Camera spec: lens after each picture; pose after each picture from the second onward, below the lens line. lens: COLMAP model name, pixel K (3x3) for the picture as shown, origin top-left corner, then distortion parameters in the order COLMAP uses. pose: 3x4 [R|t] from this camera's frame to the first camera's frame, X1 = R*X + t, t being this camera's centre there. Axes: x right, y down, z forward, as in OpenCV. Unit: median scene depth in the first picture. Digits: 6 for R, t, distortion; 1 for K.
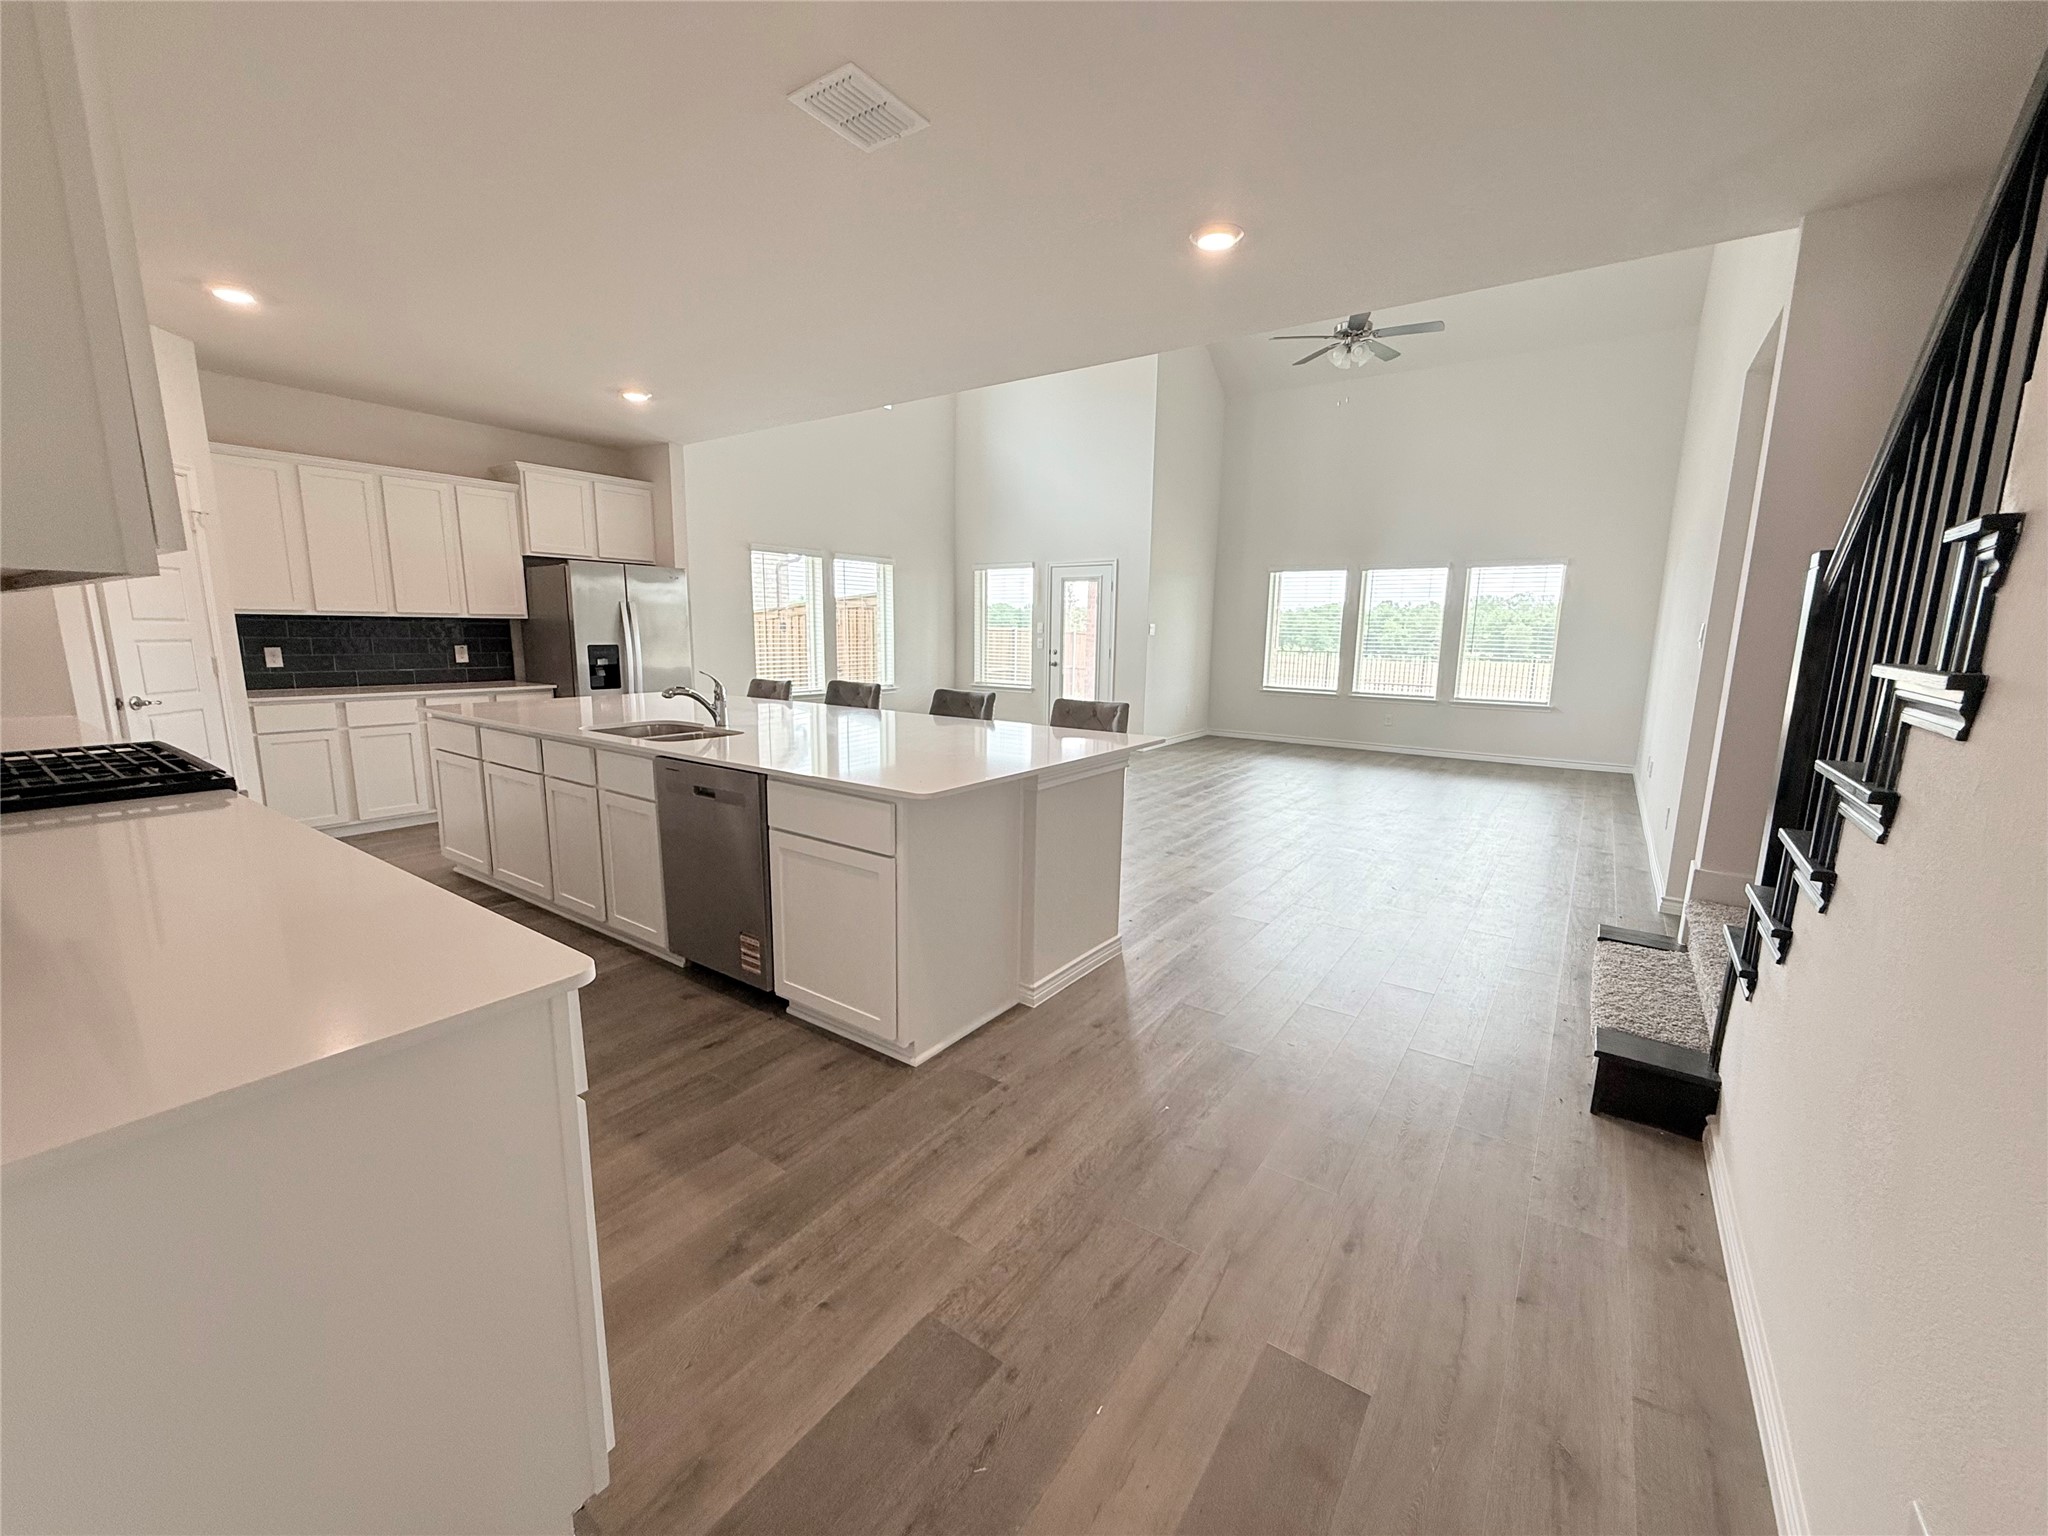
lens RADIAL K [[814.6, 0, 1017.4], [0, 814.6, 778.4], [0, 0, 1]] dist [0.000096, -0.000240]
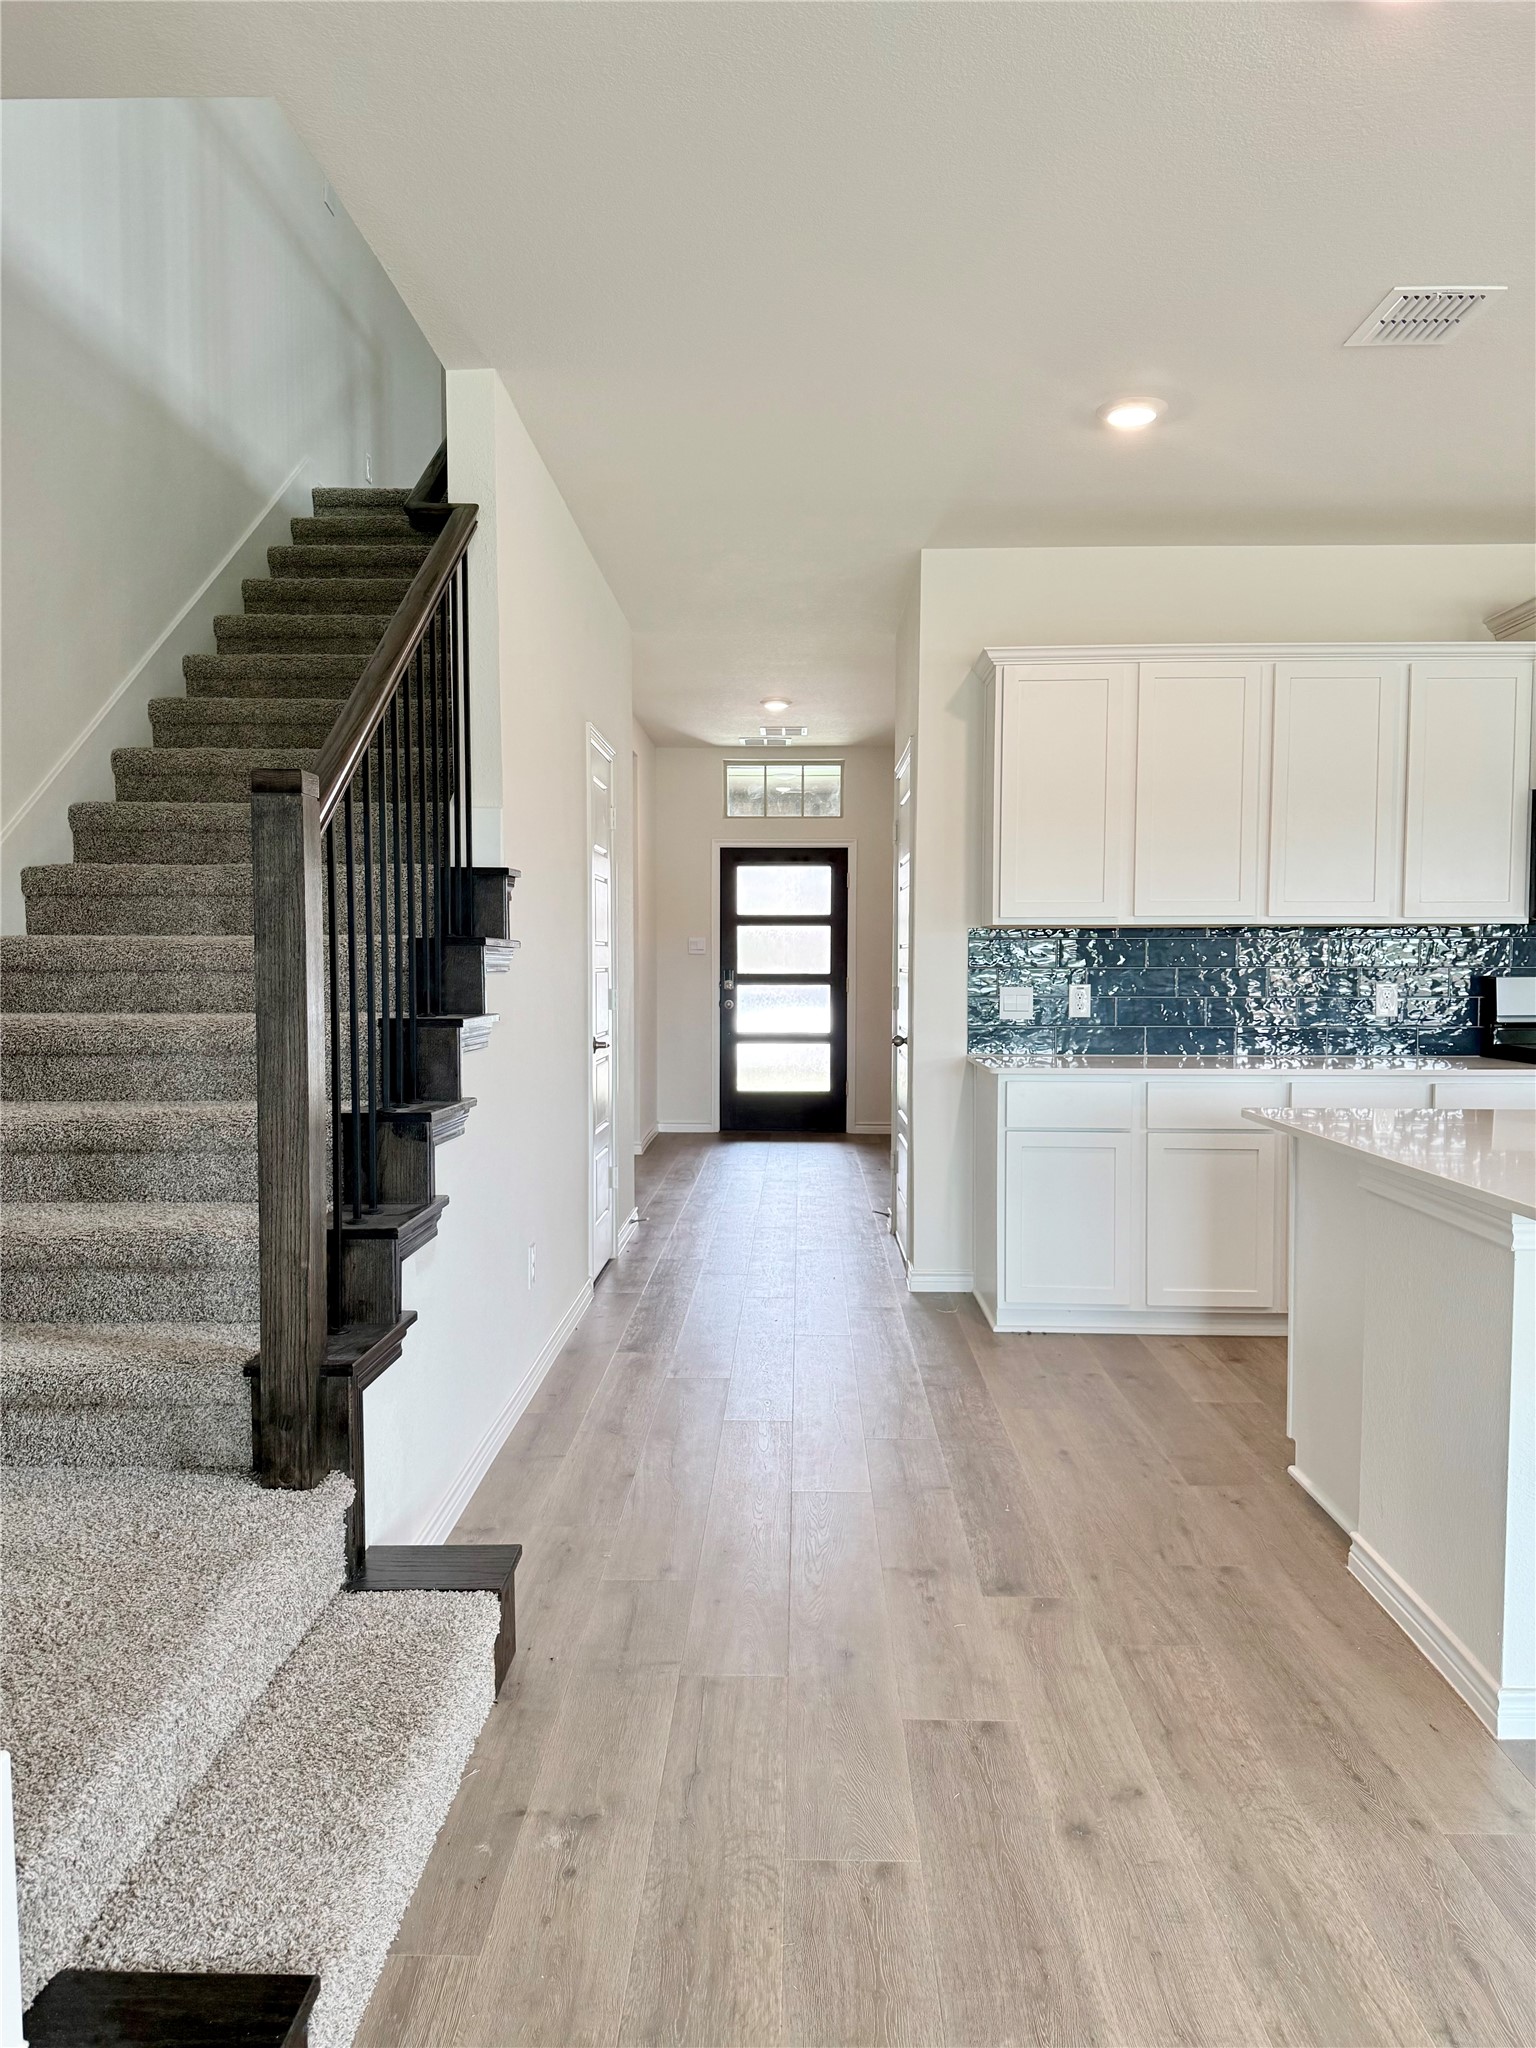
lens RADIAL K [[1439.8, 0, 756.1], [0, 1439.8, 1041.9], [0, 0, 1]] dist [0.028209, -0.037157]
pose [[-0.829525, 0.021774, -0.558045, 0.453360], [-0.111775, 0.972548, 0.204099, -0.118078], [0.547170, 0.231681, -0.804319, 0.736120]]
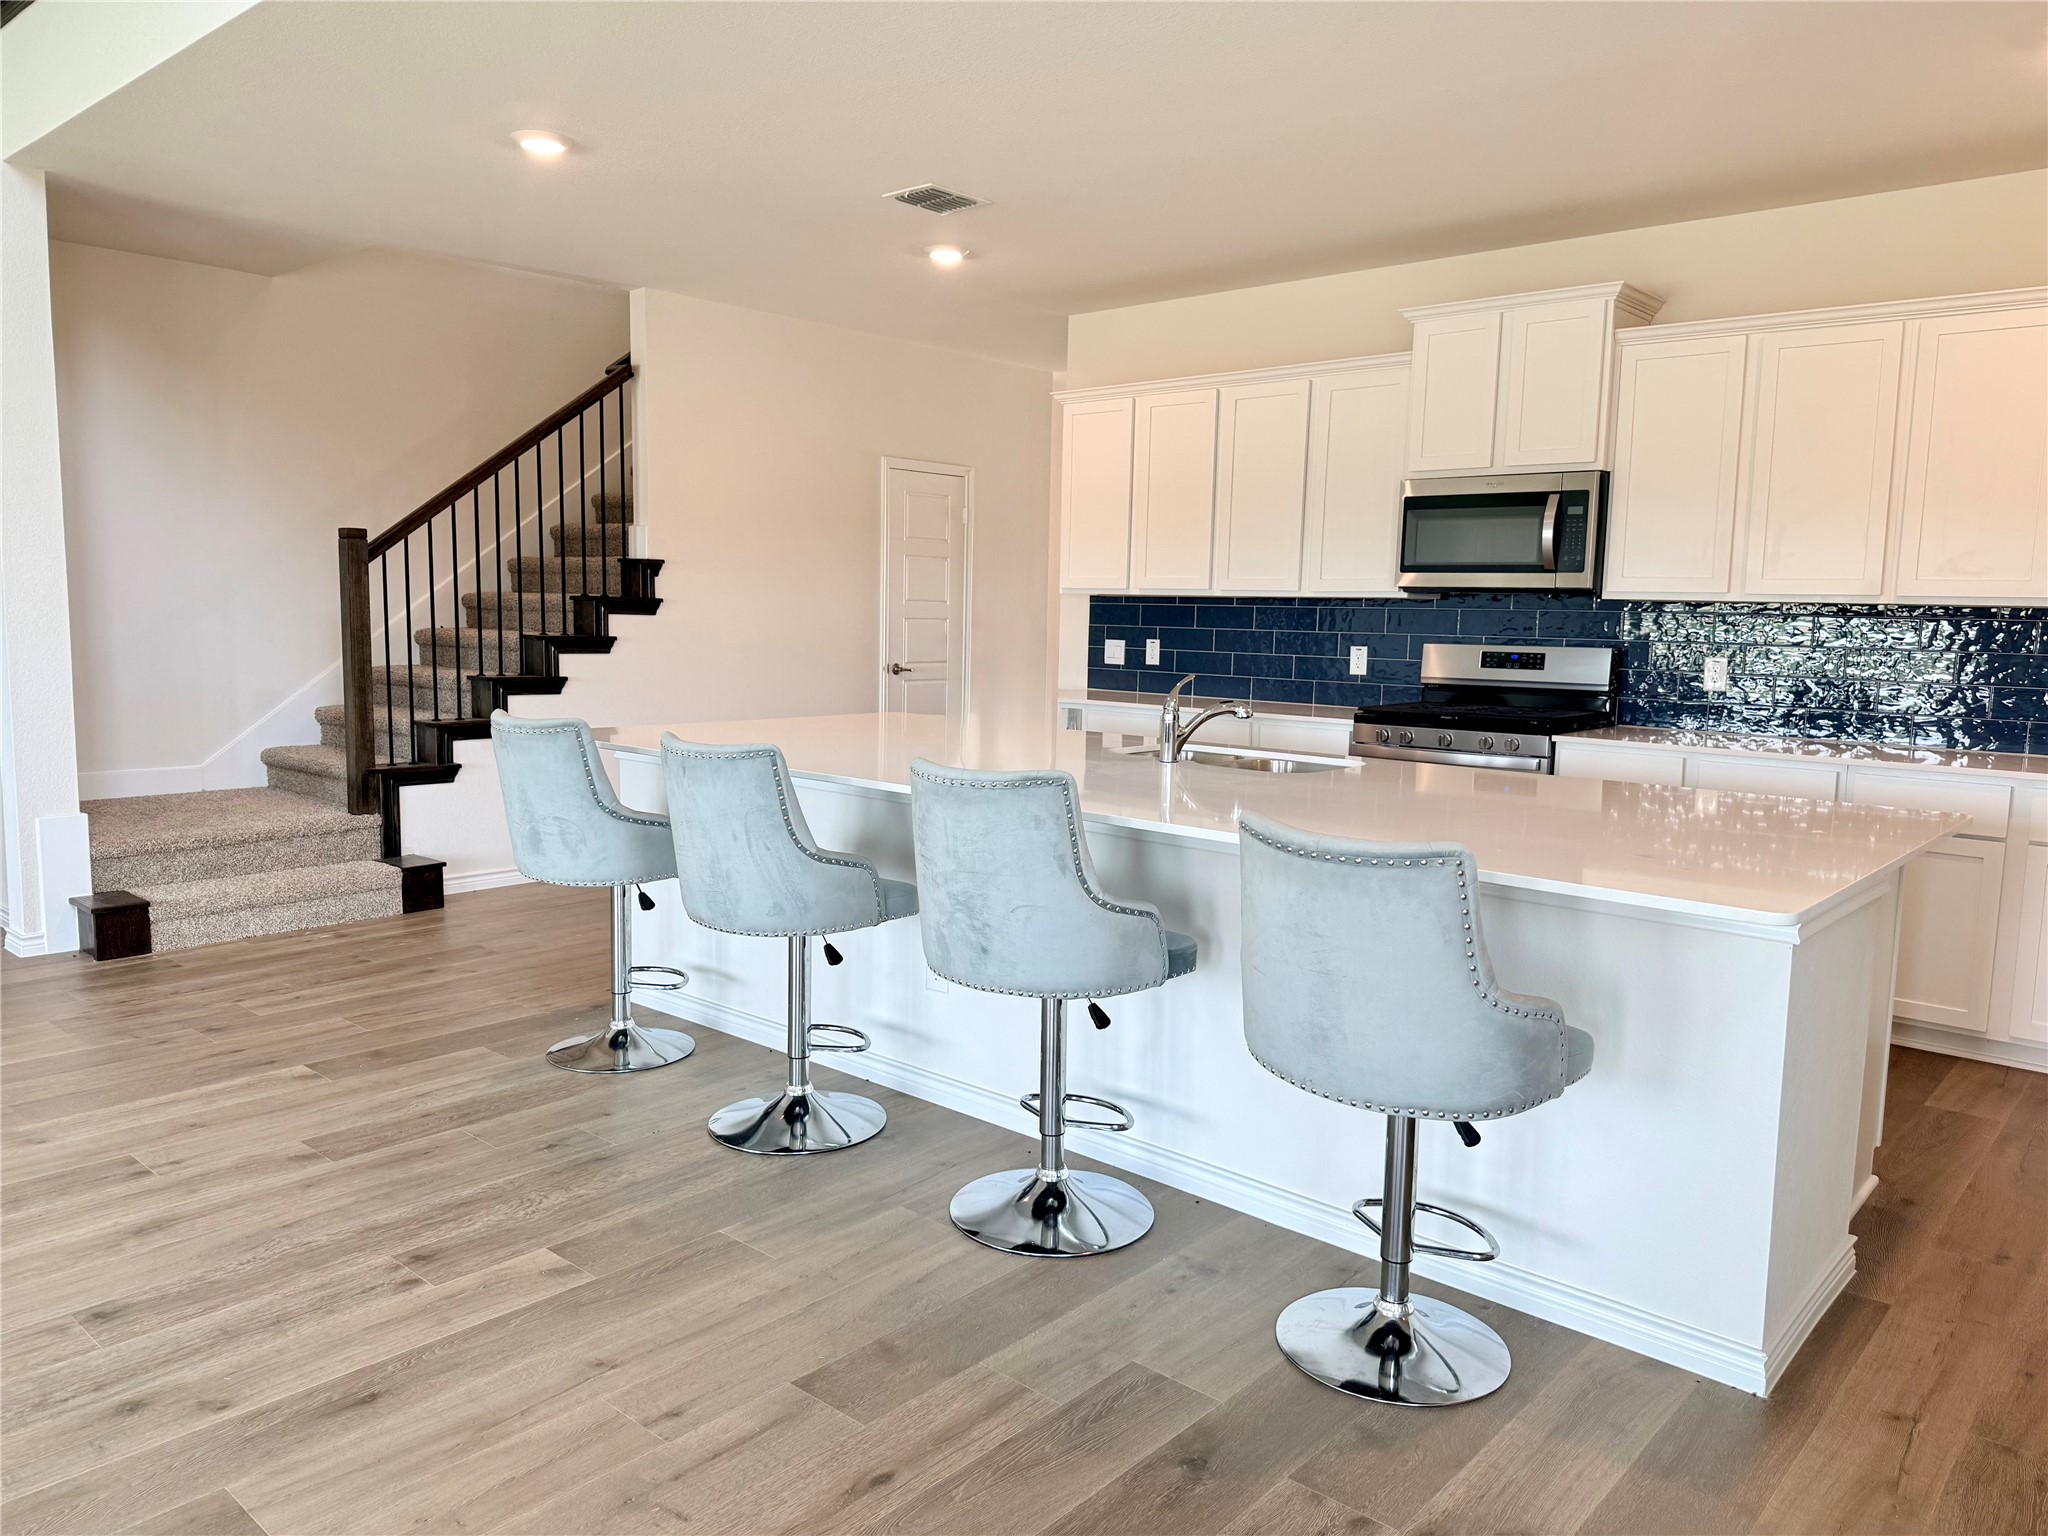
lens RADIAL K [[1439.8, 0, 1009.1], [0, 1439.8, 786.9], [0, 0, 1]] dist [0.028209, -0.037157]
pose [[-0.993163, -0.050058, 0.105454, -0.220041], [-0.015604, 0.952208, 0.305052, -0.234013], [-0.115685, 0.301321, -0.946479, 1.266911]]
